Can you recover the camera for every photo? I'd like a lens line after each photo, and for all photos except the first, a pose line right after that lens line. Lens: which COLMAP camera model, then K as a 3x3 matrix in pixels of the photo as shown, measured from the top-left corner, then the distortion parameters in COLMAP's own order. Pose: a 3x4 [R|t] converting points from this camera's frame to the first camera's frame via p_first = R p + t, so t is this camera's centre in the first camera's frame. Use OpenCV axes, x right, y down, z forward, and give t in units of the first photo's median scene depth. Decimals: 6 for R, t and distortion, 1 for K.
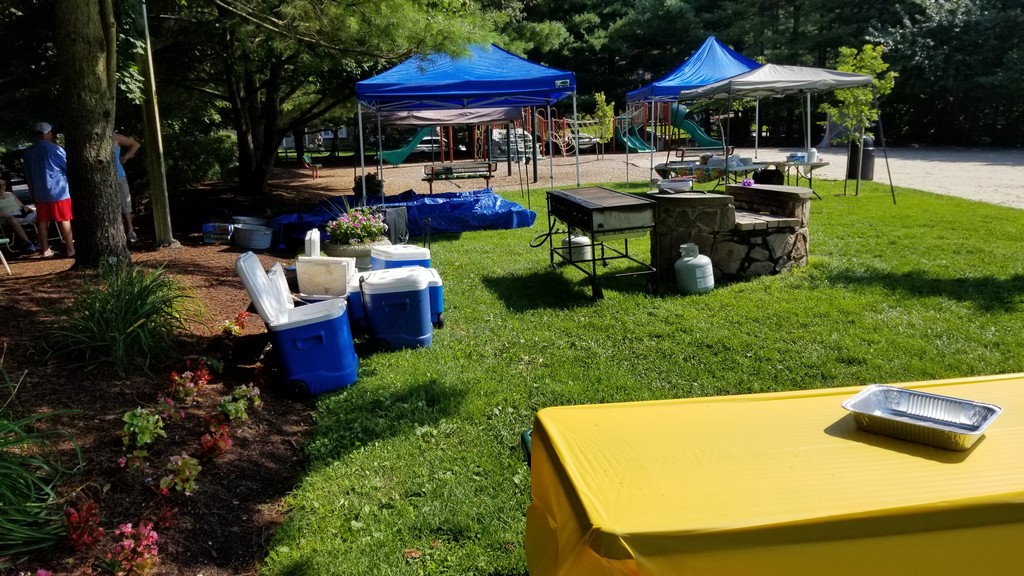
lens RADIAL K [[804.1, 0, 512.0], [0, 804.1, 288.0], [0, 0, 1]] dist [0.013404, -0.010063]
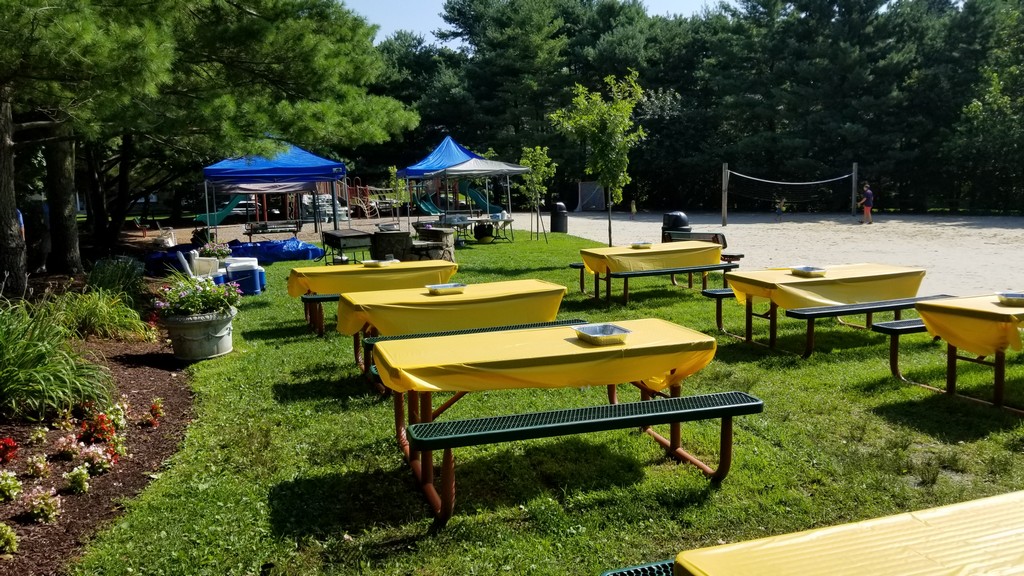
lens RADIAL K [[818.0, 0, 530.2], [0, 818.0, 306.3], [0, 0, 1]] dist [0.092875, -0.155705]
pose [[0.972342, -0.026570, 0.232045, 0.030981], [0.040212, 0.997717, -0.054259, 0.082921], [-0.230074, 0.062089, 0.971190, -0.449584]]
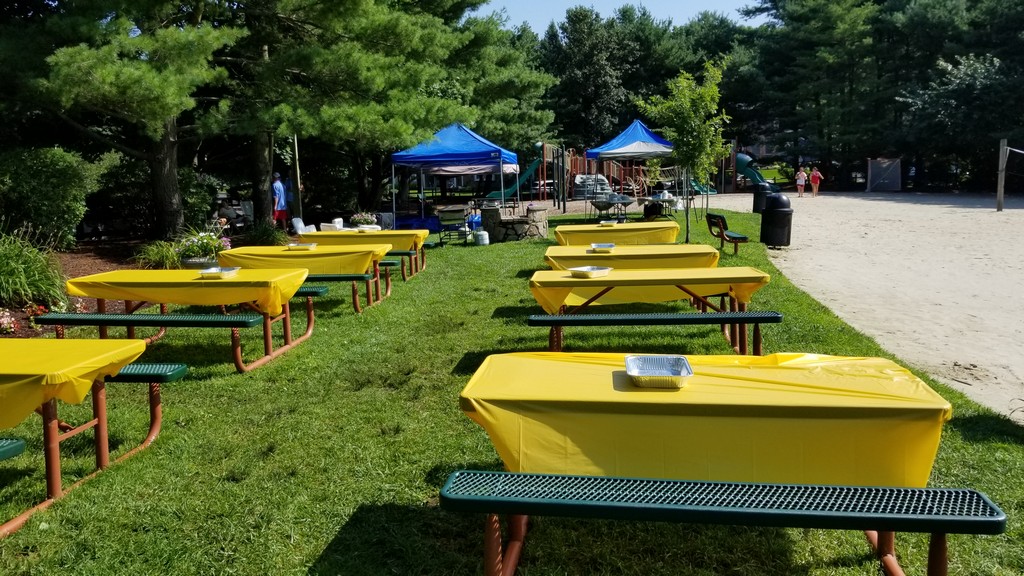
lens RADIAL K [[818.0, 0, 530.2], [0, 818.0, 306.3], [0, 0, 1]] dist [0.092875, -0.155705]
pose [[0.977737, 0.040143, -0.205959, 0.357065], [-0.046762, 0.998531, -0.027367, 0.099877], [0.204558, 0.036388, 0.978178, -0.565803]]
